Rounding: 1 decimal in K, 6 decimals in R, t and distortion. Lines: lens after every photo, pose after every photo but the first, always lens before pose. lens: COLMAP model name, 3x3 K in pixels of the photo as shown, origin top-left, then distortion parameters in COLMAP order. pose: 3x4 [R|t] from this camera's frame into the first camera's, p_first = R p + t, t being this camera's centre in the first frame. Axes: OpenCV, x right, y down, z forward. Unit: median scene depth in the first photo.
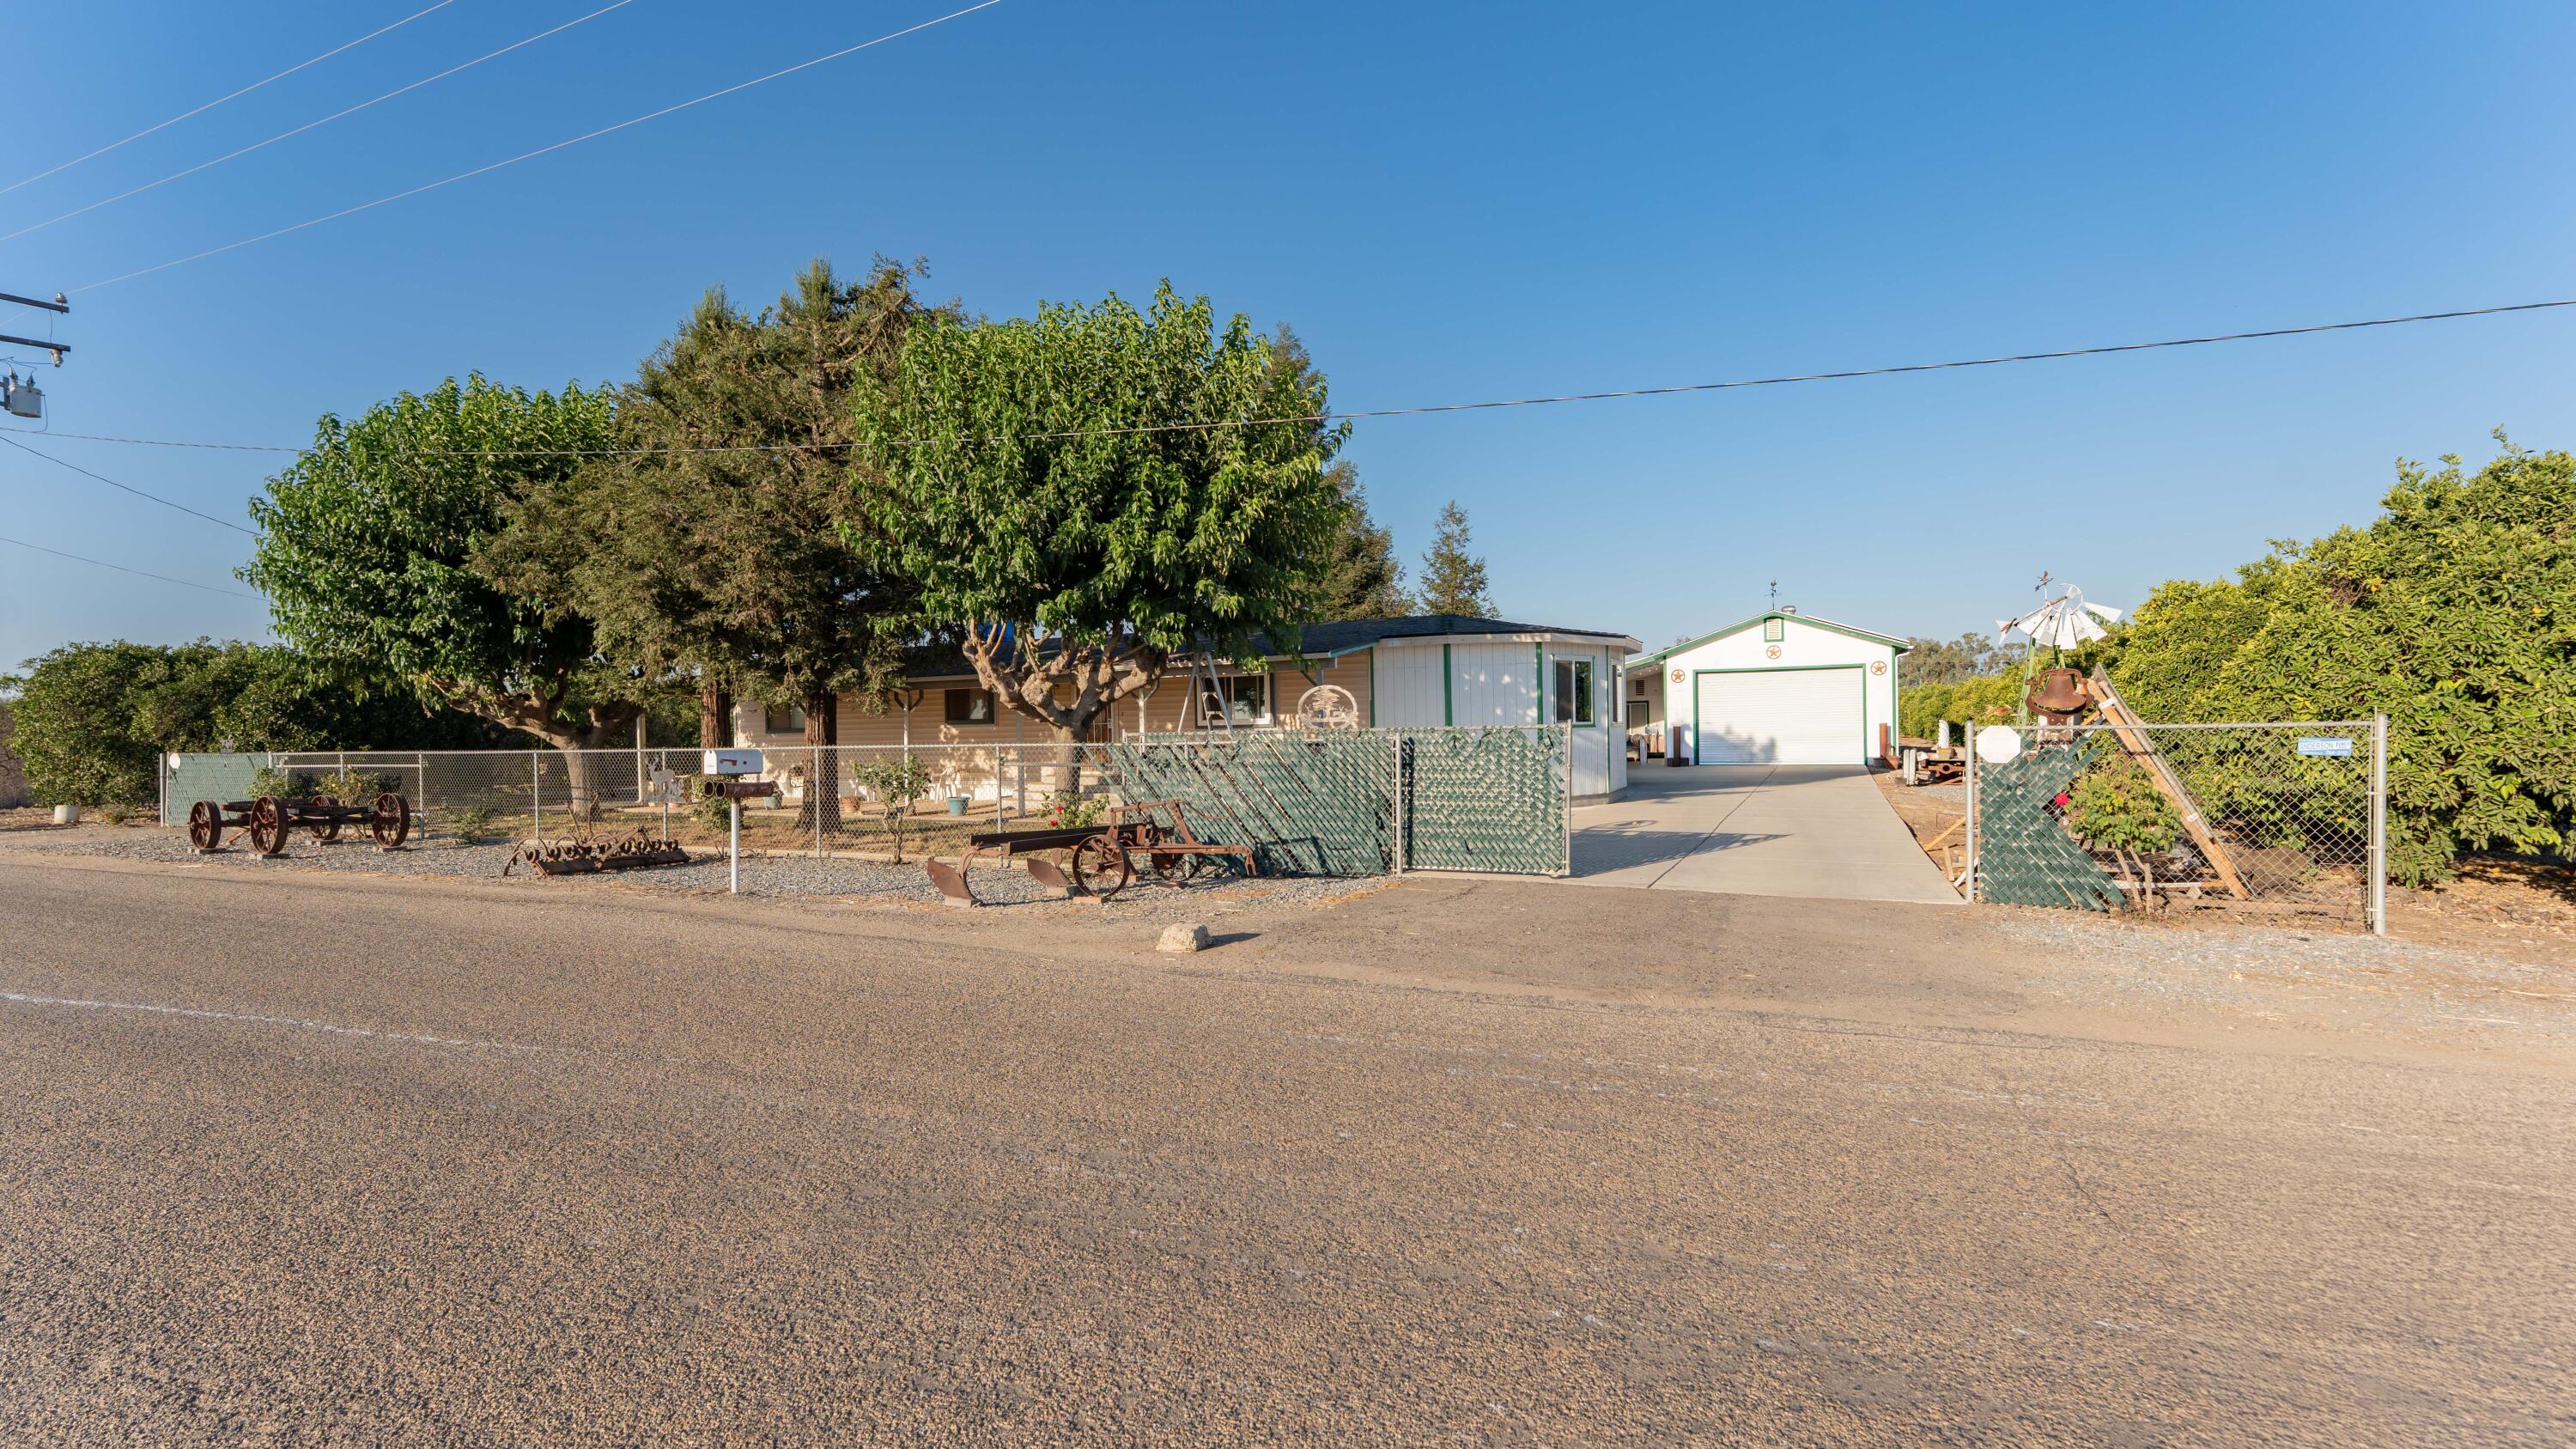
lens RADIAL K [[1088.5, 0, 1294.3], [0, 1088.5, 738.4], [0, 0, 1]] dist [-0.000092, -0.000153]
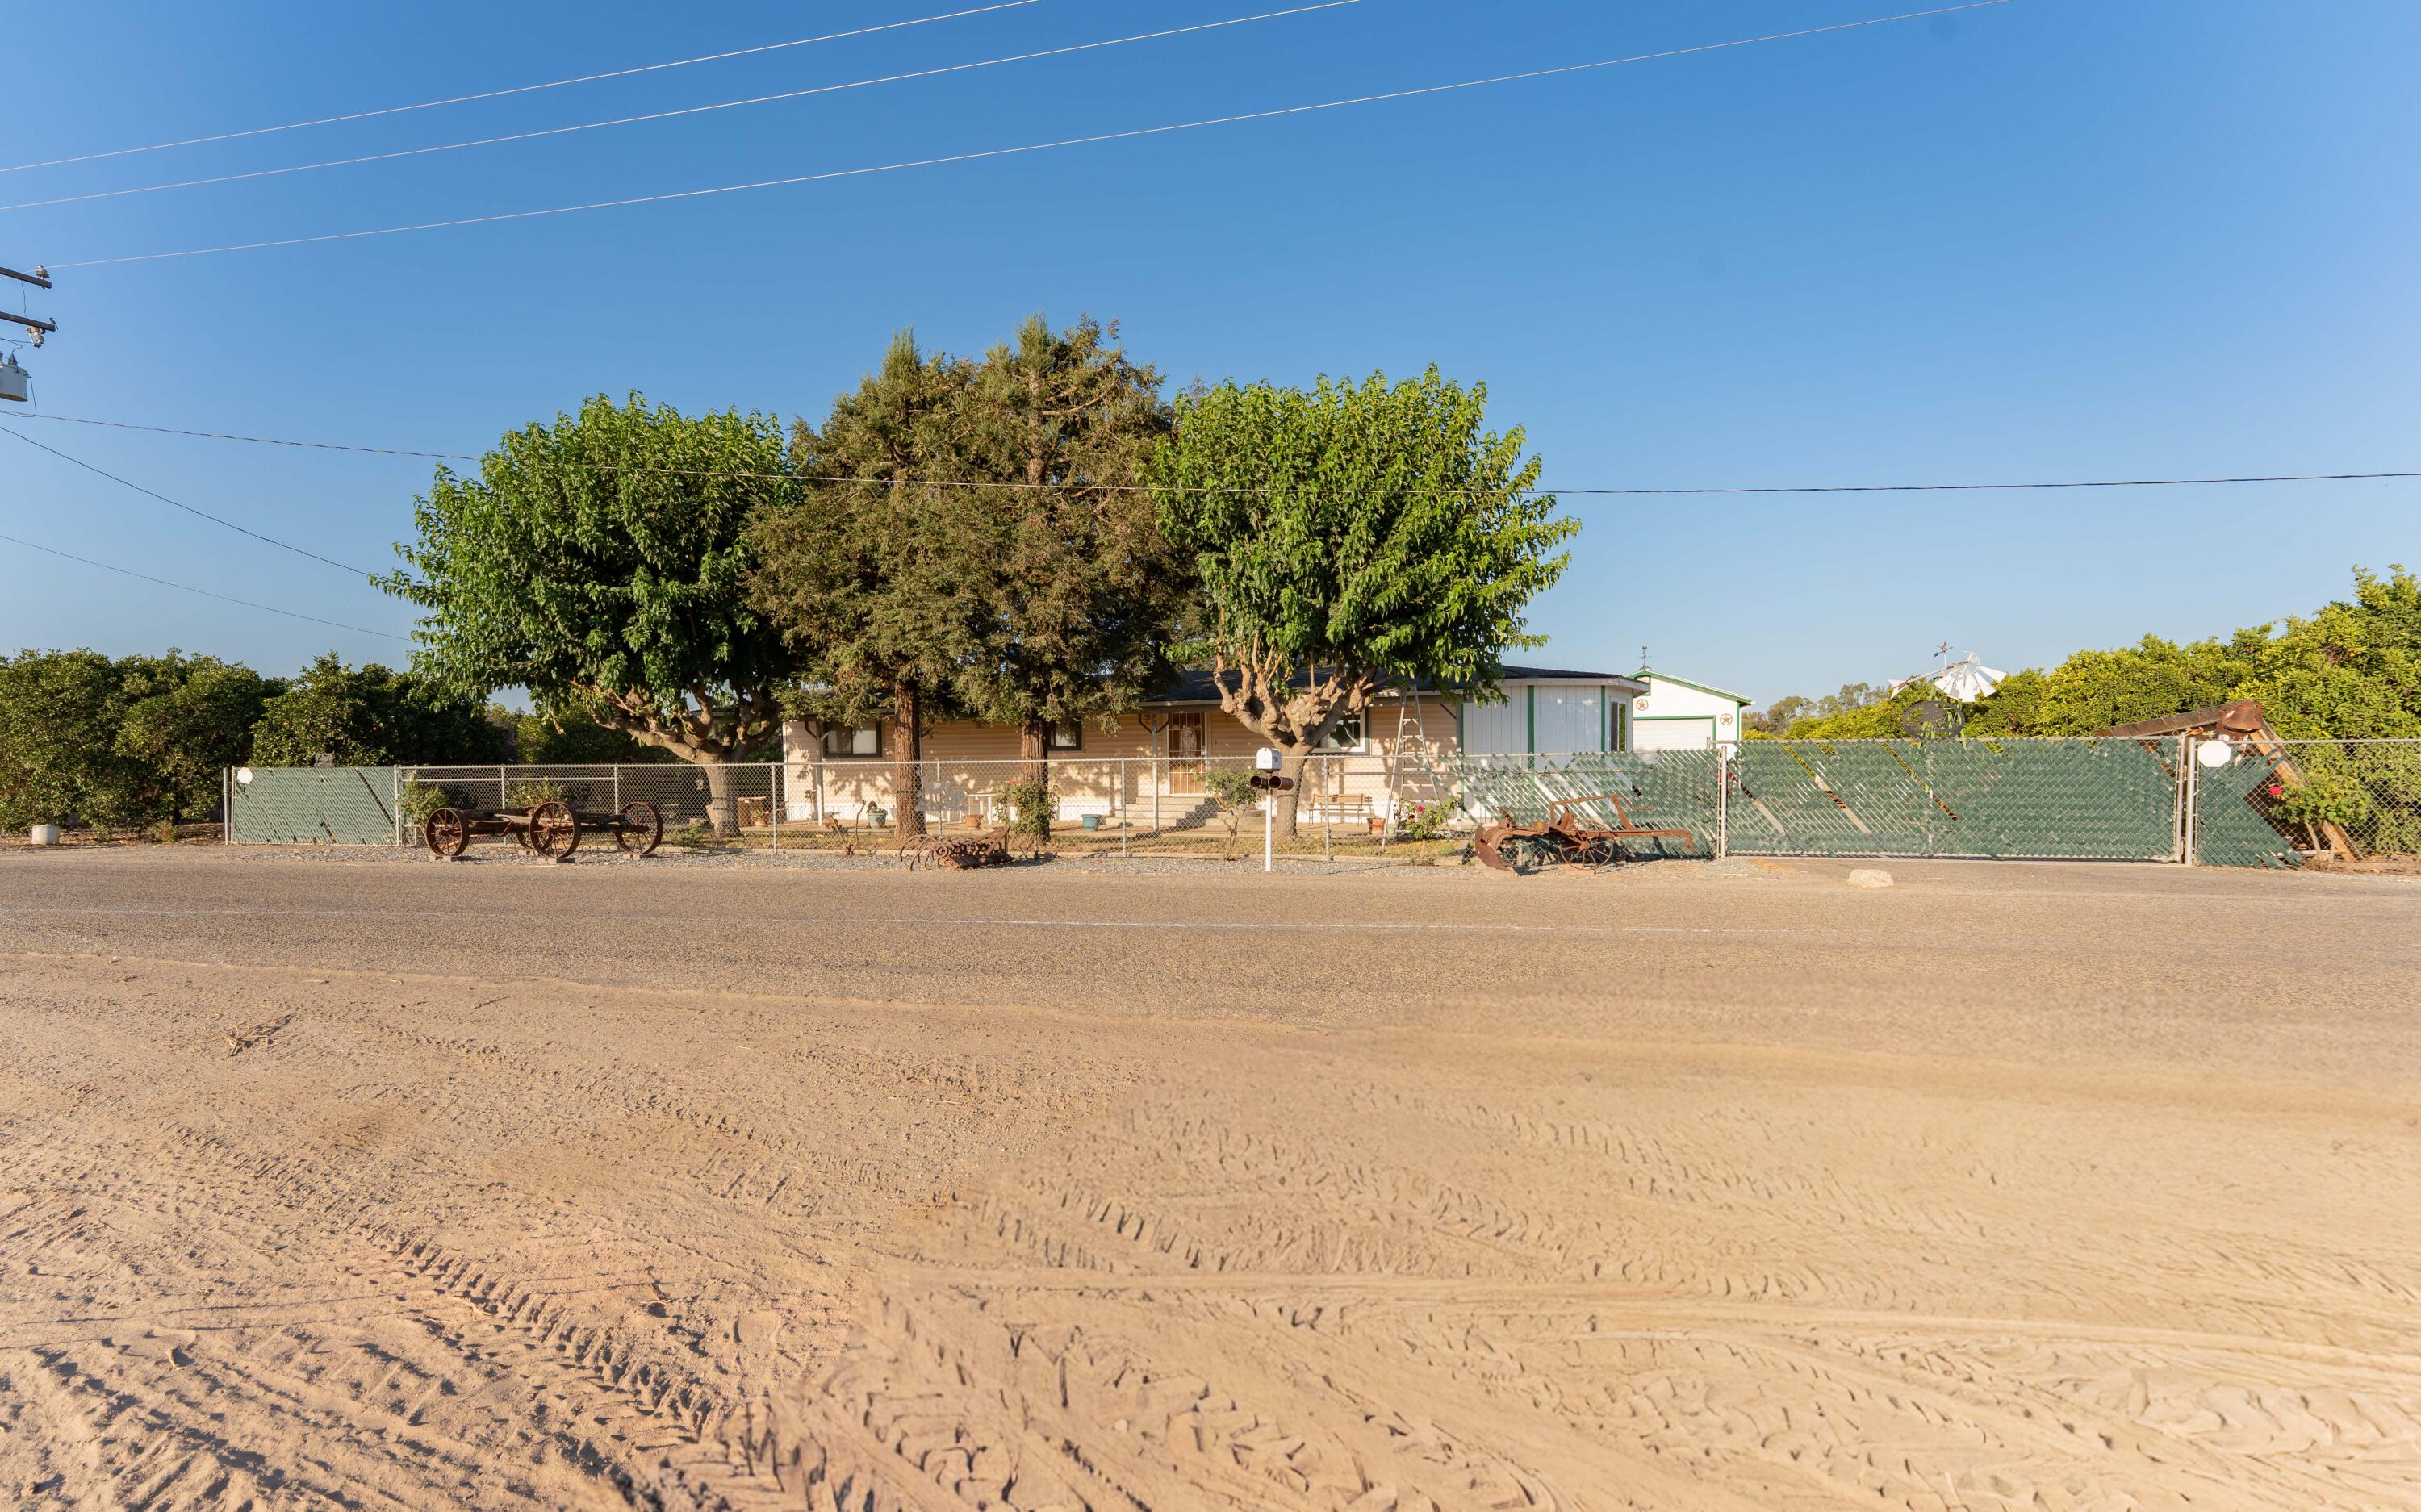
lens RADIAL K [[1005.7, 0, 1203.2], [0, 1005.7, 801.3], [0, 0, 1]] dist [0.000567, 0.000037]
pose [[0.983011, 0.004814, 0.183483, -0.815228], [-0.007620, 0.999865, 0.014591, 0.053685], [-0.183388, -0.015741, 0.982915, -0.047582]]
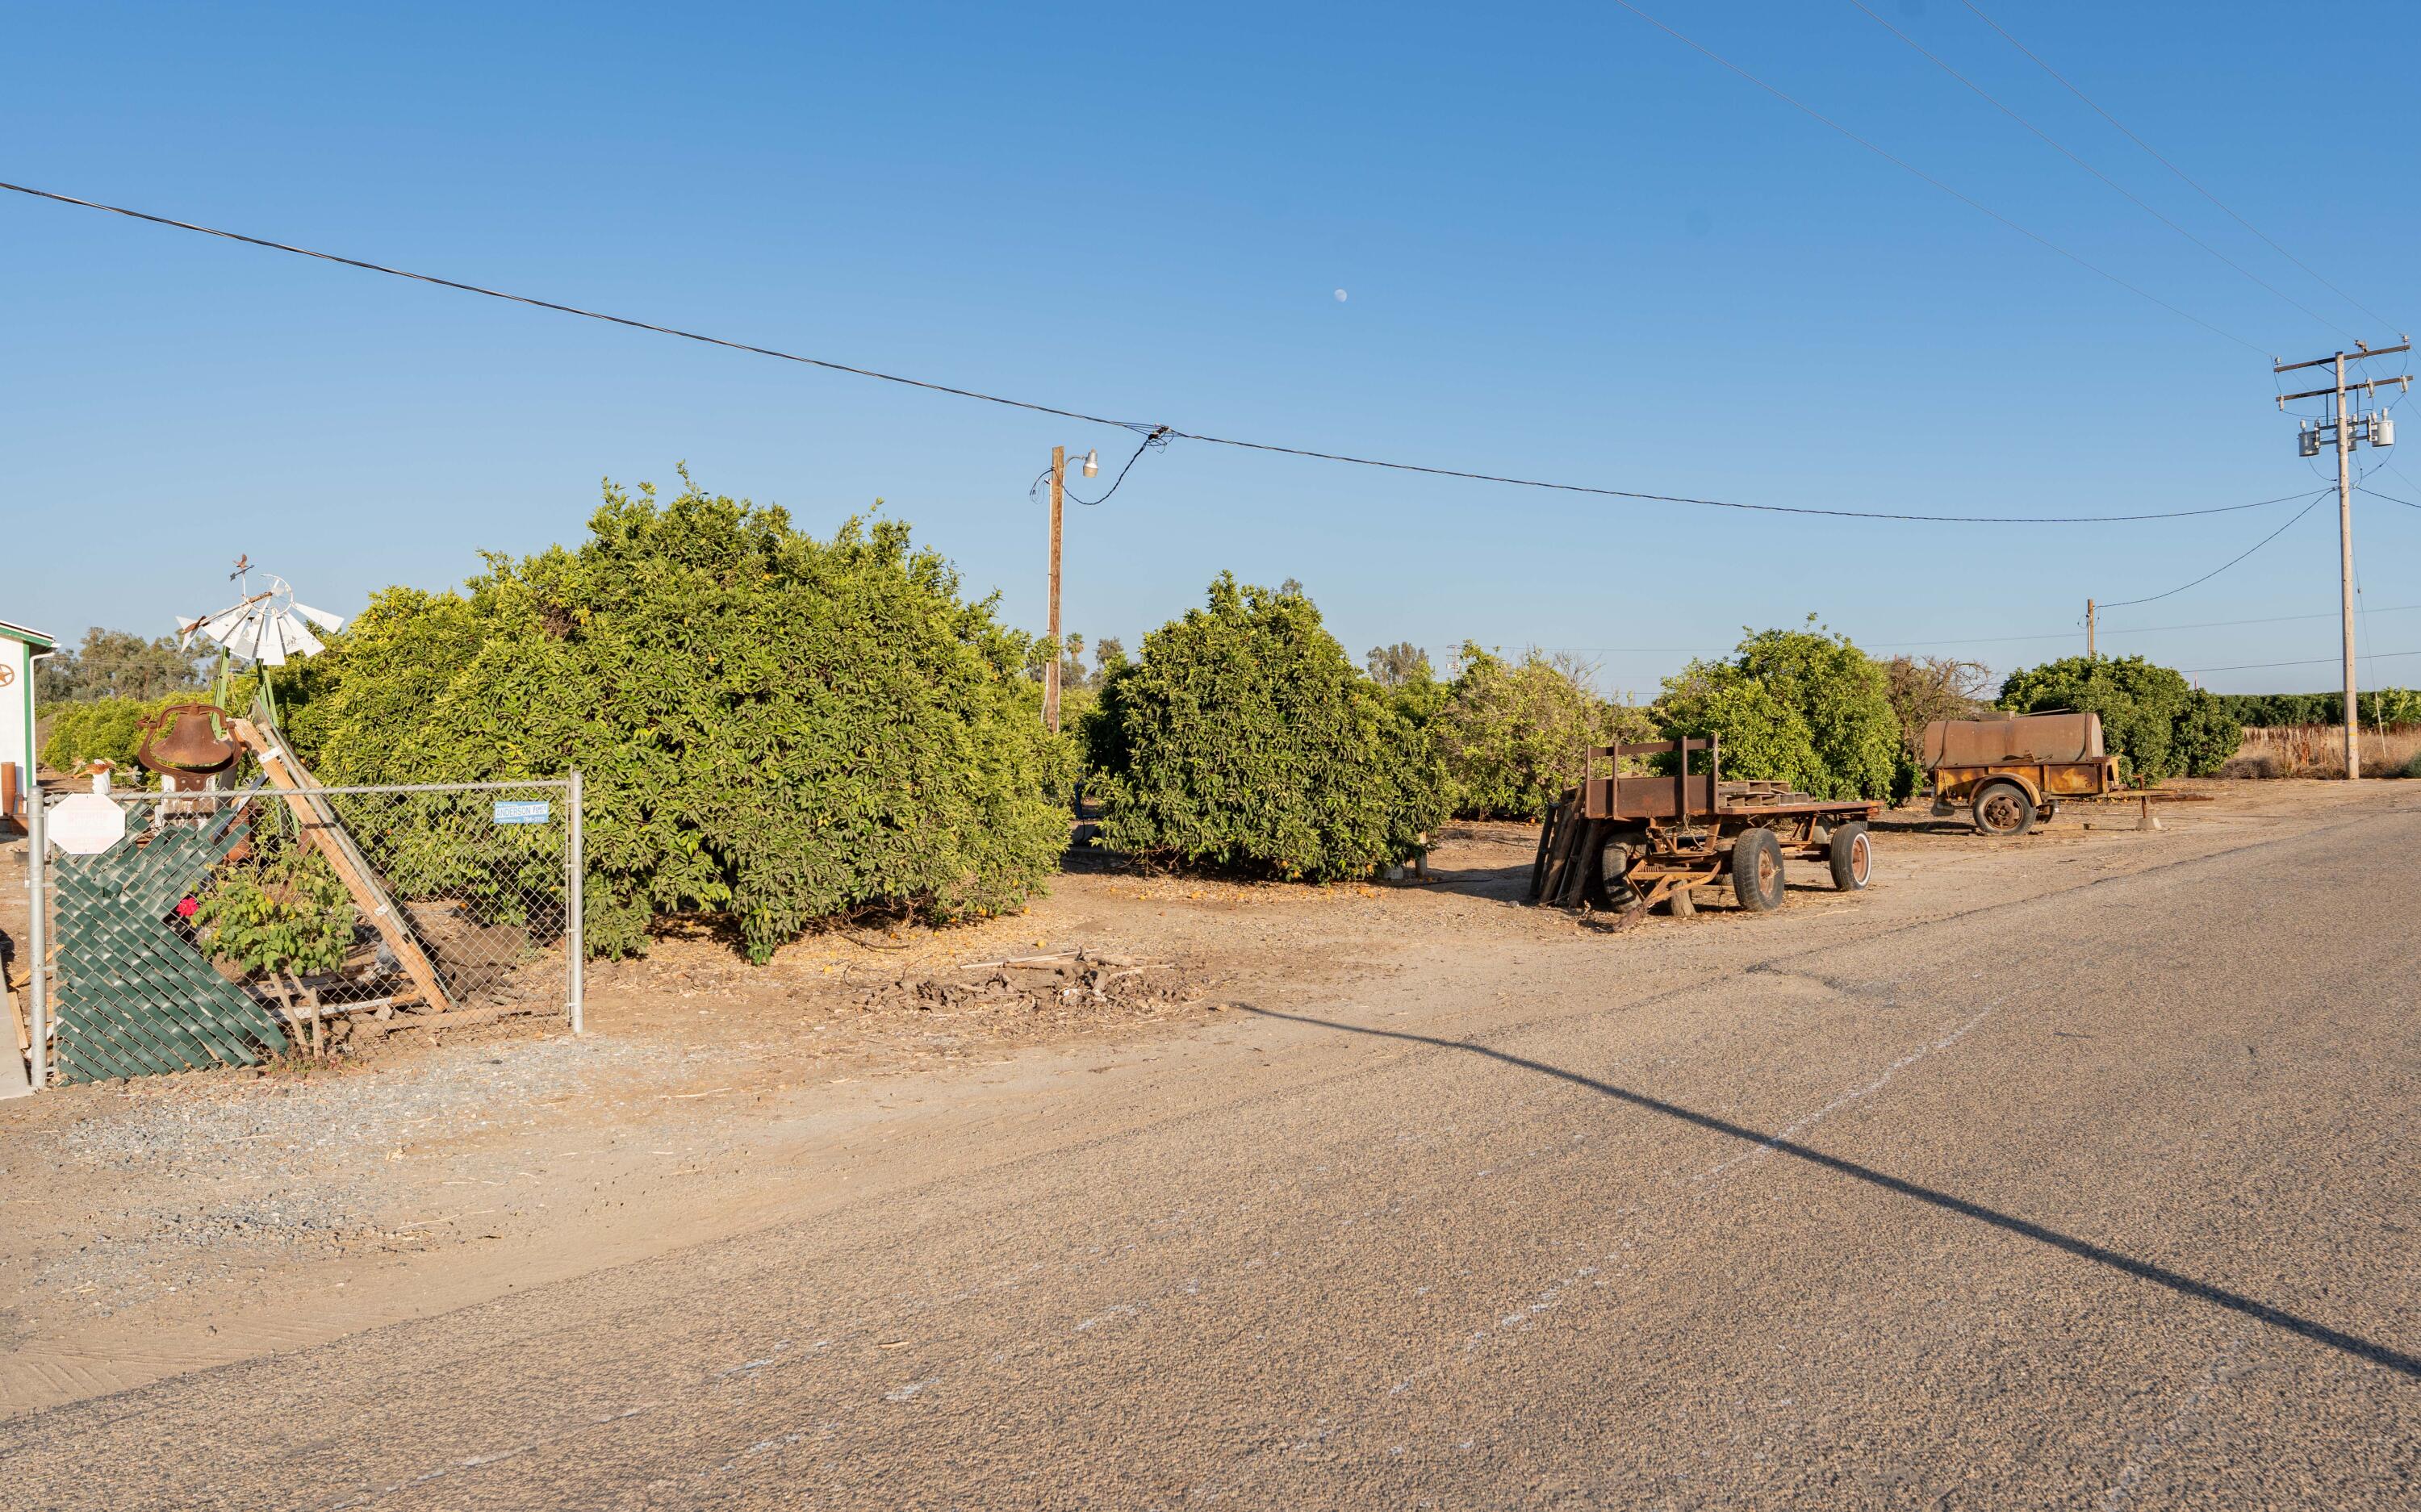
lens RADIAL K [[1442.1, 0, 1212.7], [0, 1442.1, 745.6], [0, 0, 1]] dist [0.005927, 0.002538]
pose [[0.391981, 0.003773, 0.919965, 0.129713], [0.012989, 0.999869, -0.009635, -0.020717], [-0.919882, 0.015726, 0.391881, 0.084676]]
